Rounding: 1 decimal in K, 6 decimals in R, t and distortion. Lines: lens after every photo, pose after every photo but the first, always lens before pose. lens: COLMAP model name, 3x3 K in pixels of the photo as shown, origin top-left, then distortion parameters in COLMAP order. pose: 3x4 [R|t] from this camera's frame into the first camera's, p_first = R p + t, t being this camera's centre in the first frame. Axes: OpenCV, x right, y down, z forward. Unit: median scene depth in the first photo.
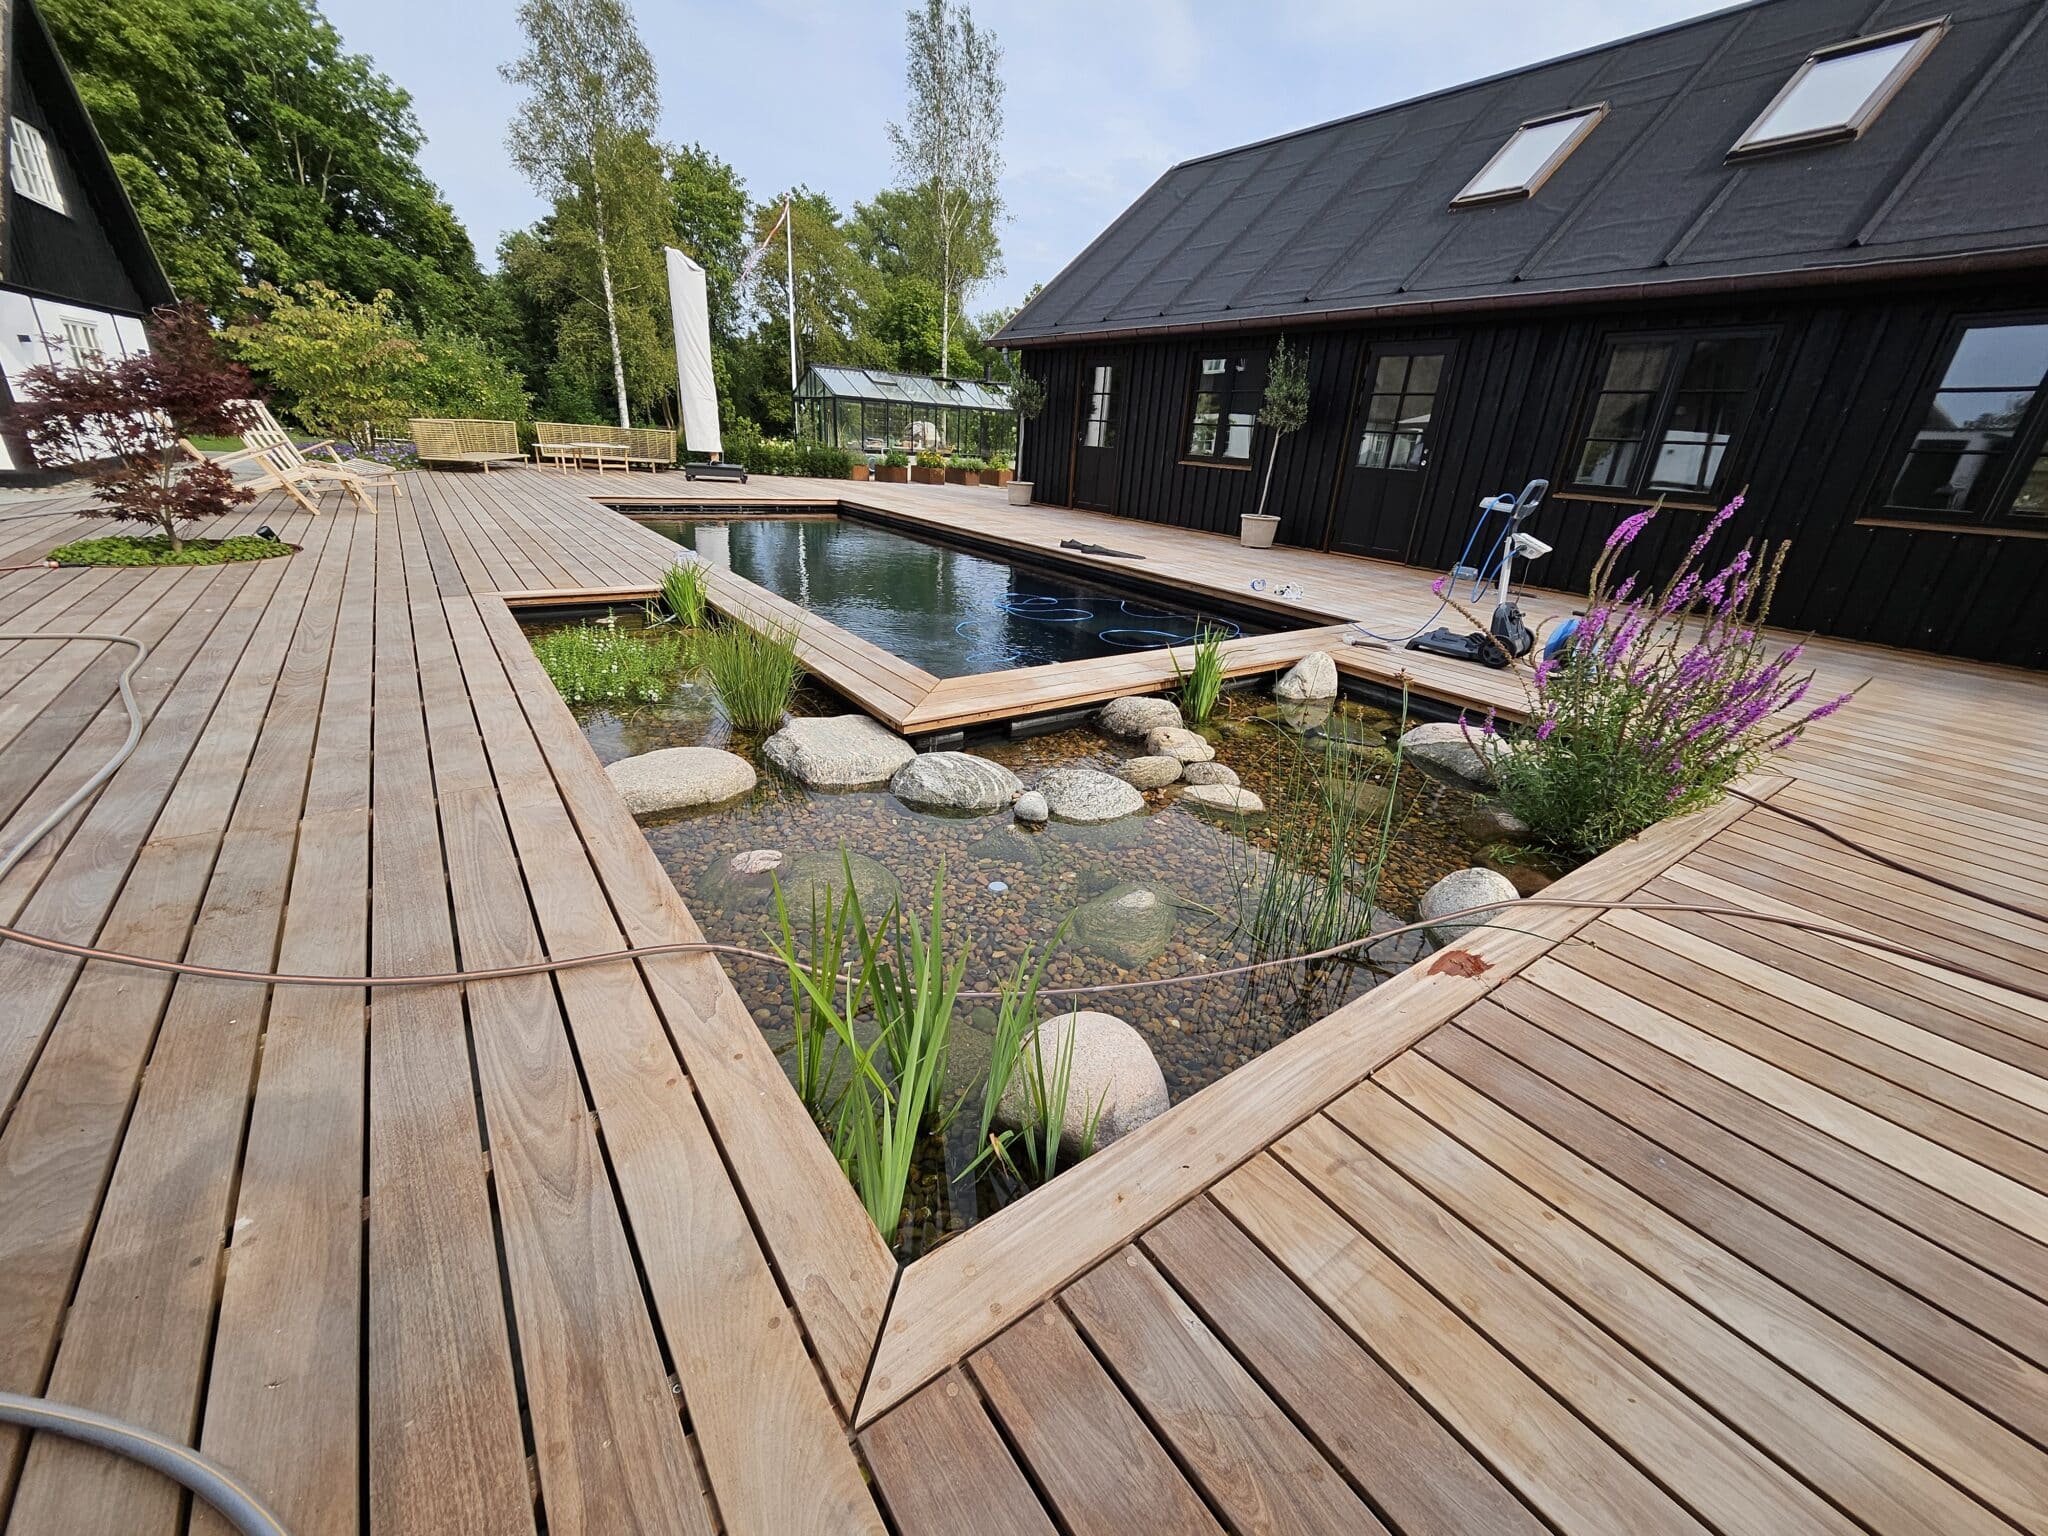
lens RADIAL K [[807.6, 0, 1044.8], [0, 807.6, 767.3], [0, 0, 1]] dist [0.001854, -0.006521]
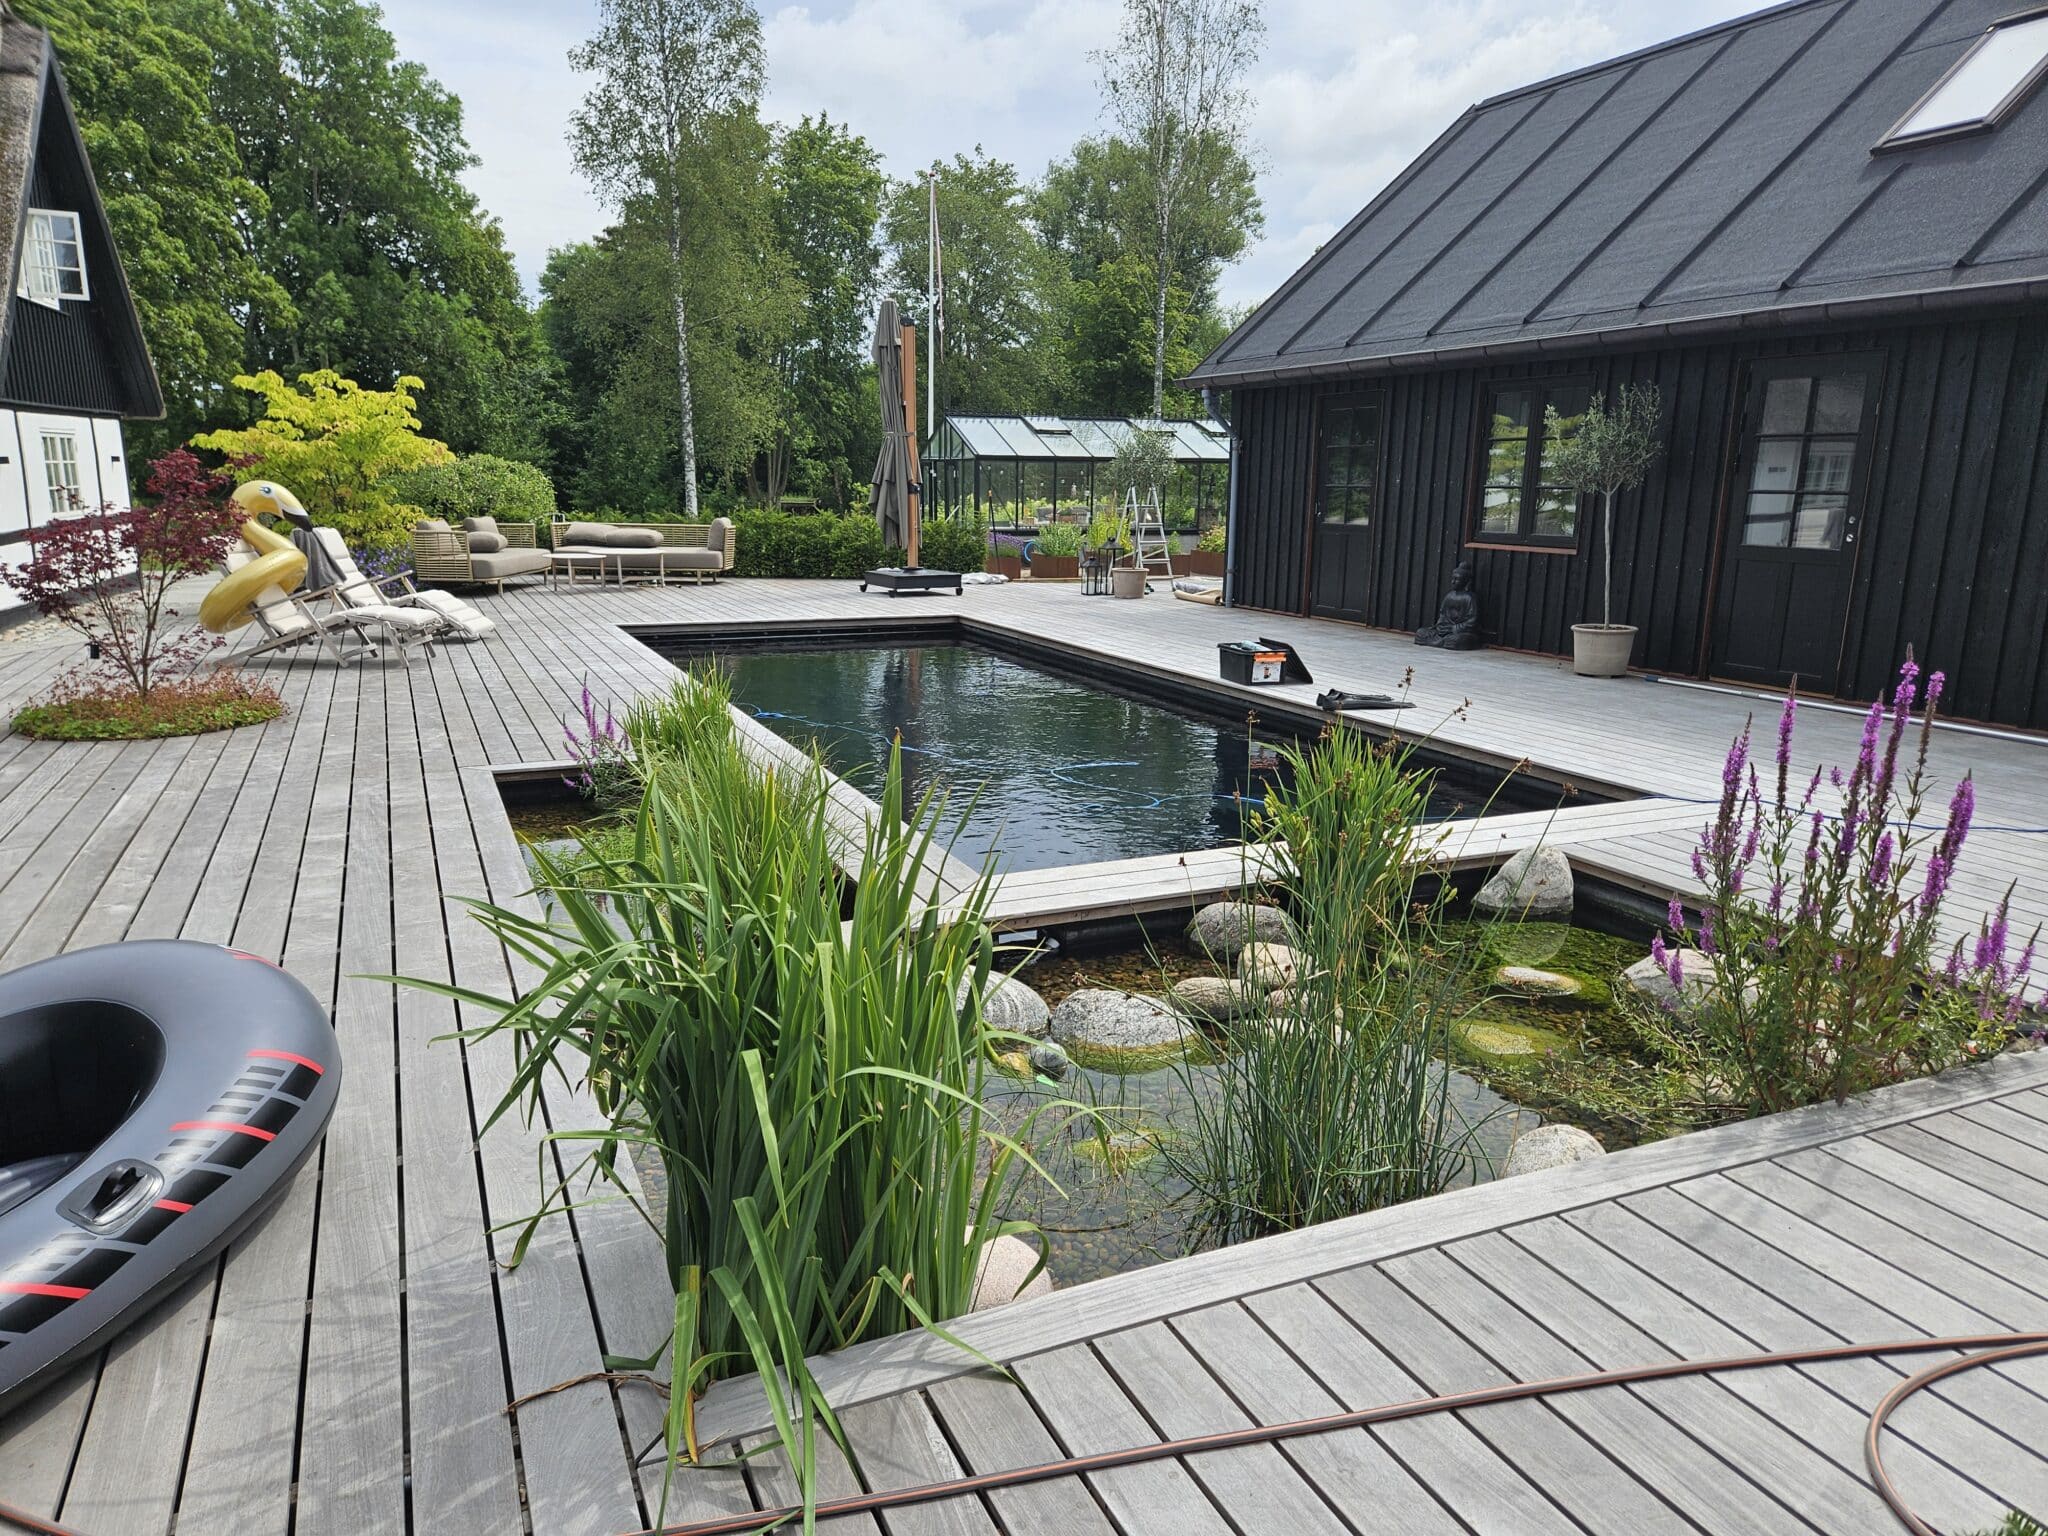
lens RADIAL K [[1401.0, 0, 1024.0], [0, 1401.0, 768.0], [0, 0, 1]] dist [0.075643, -0.098170]
pose [[0.973453, -0.006082, -0.228806, 0.063500], [-0.037359, 0.982020, -0.185045, 0.011131], [0.225817, 0.188680, 0.955723, -0.084988]]
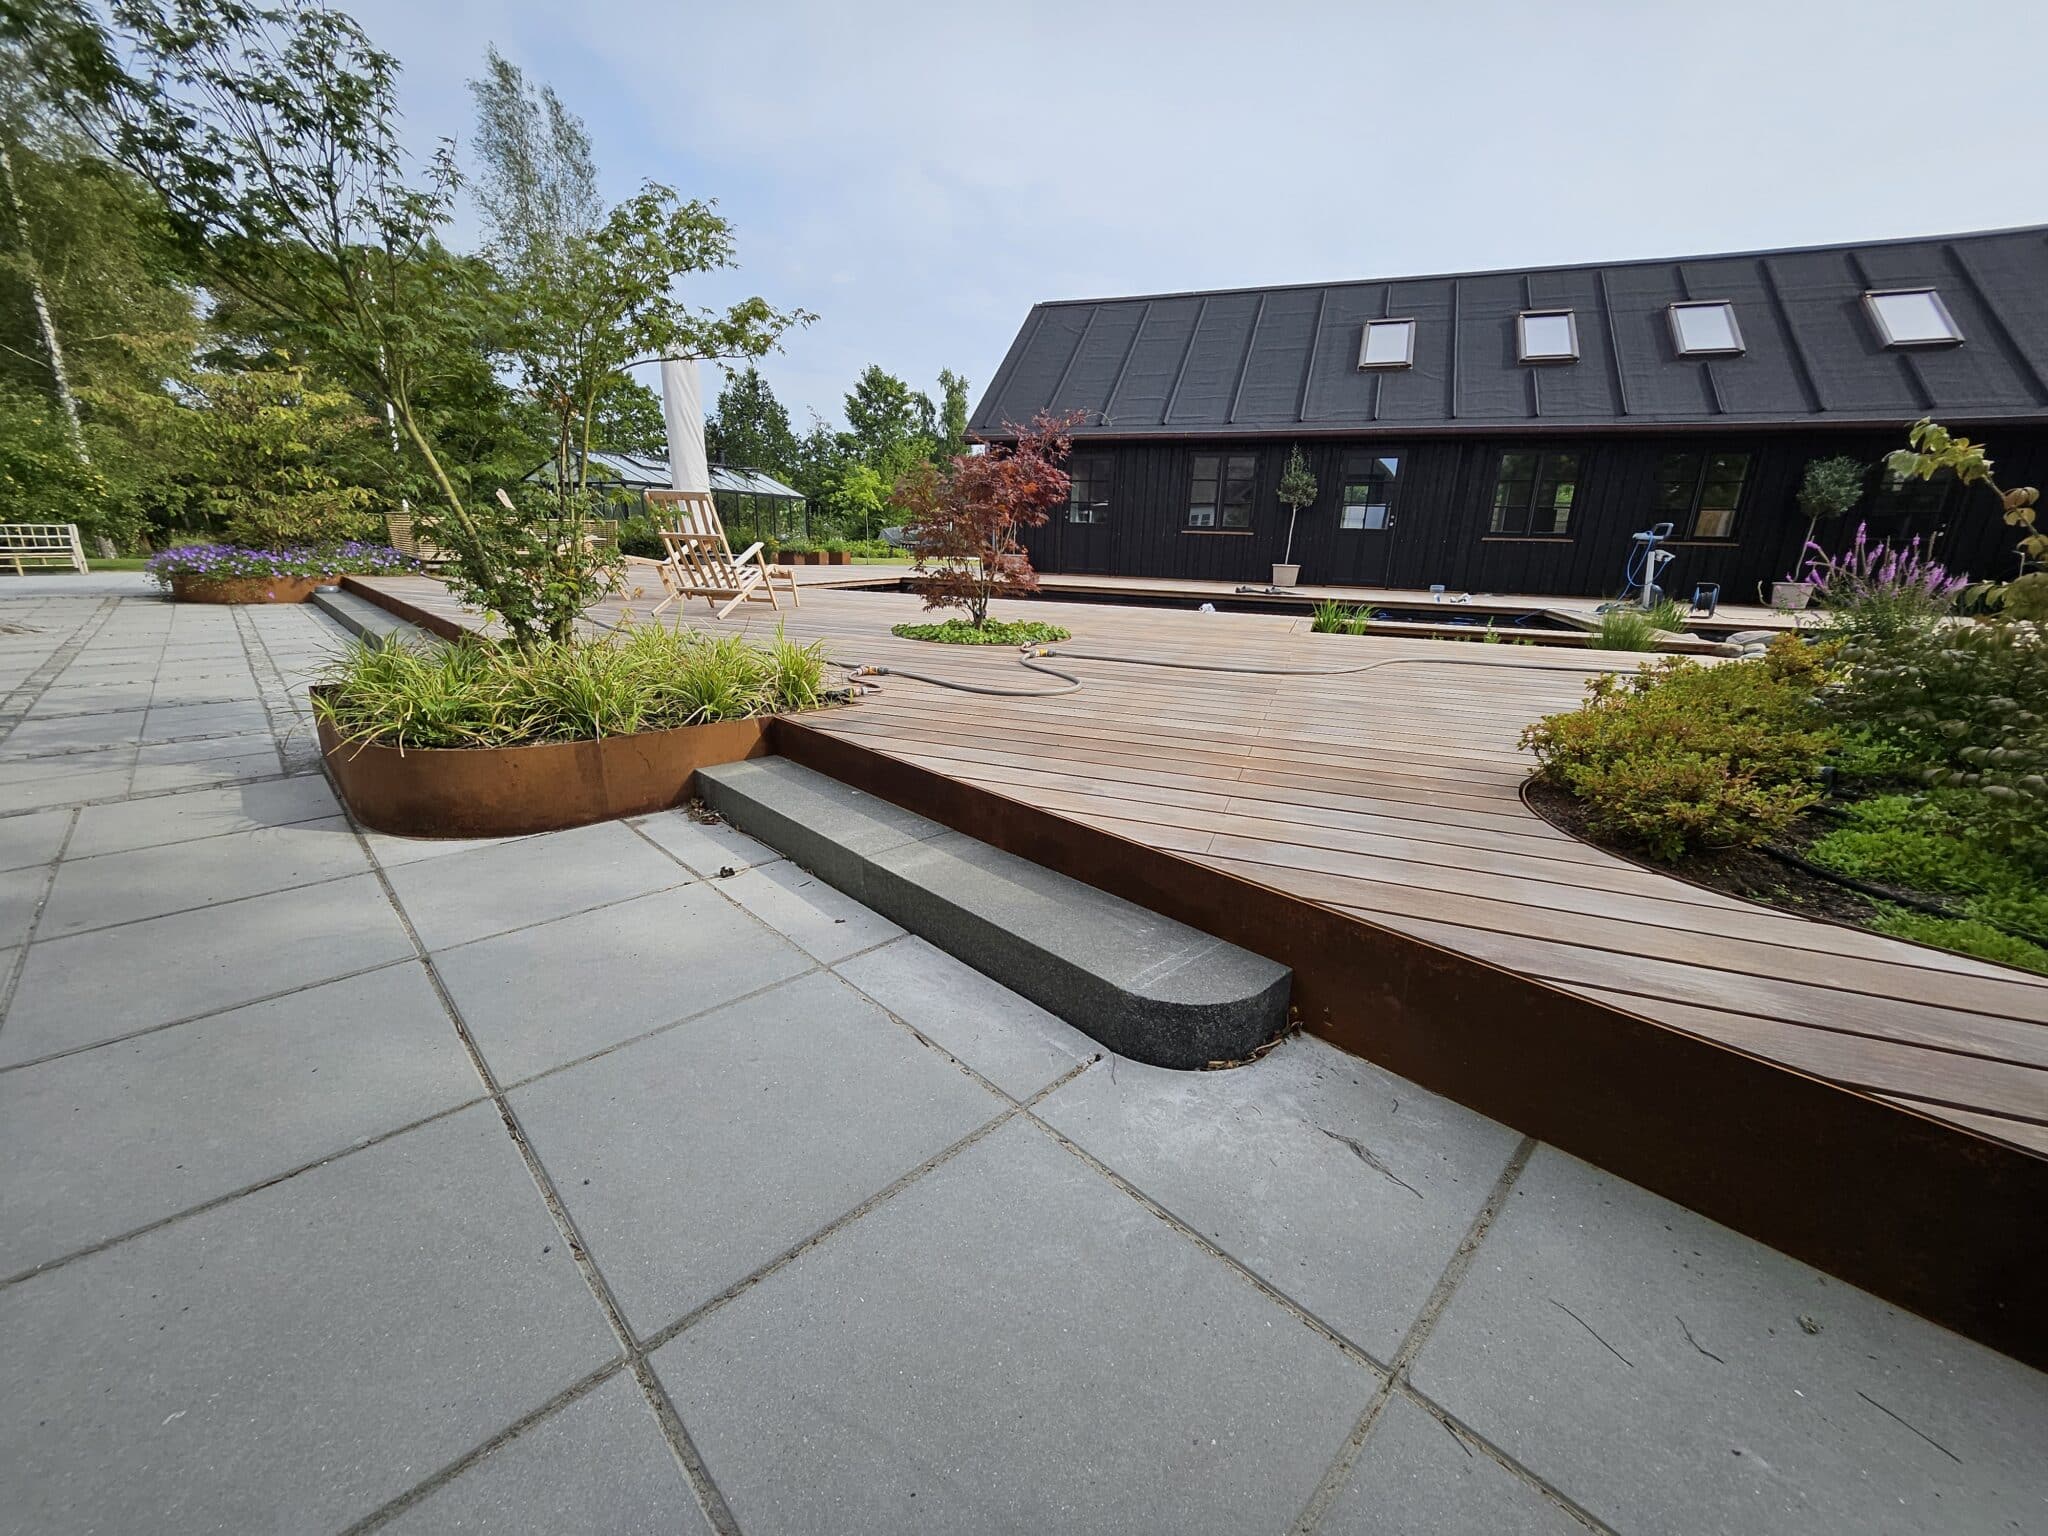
lens RADIAL K [[806.4, 0, 1031.1], [0, 806.4, 757.3], [0, 0, 1]] dist [0.000000, -0.000120]
pose [[0.834411, -0.180111, 0.520883, -0.618873], [0.230903, 0.972395, -0.033652, -0.026128], [-0.500443, 0.148353, 0.852964, 0.046408]]
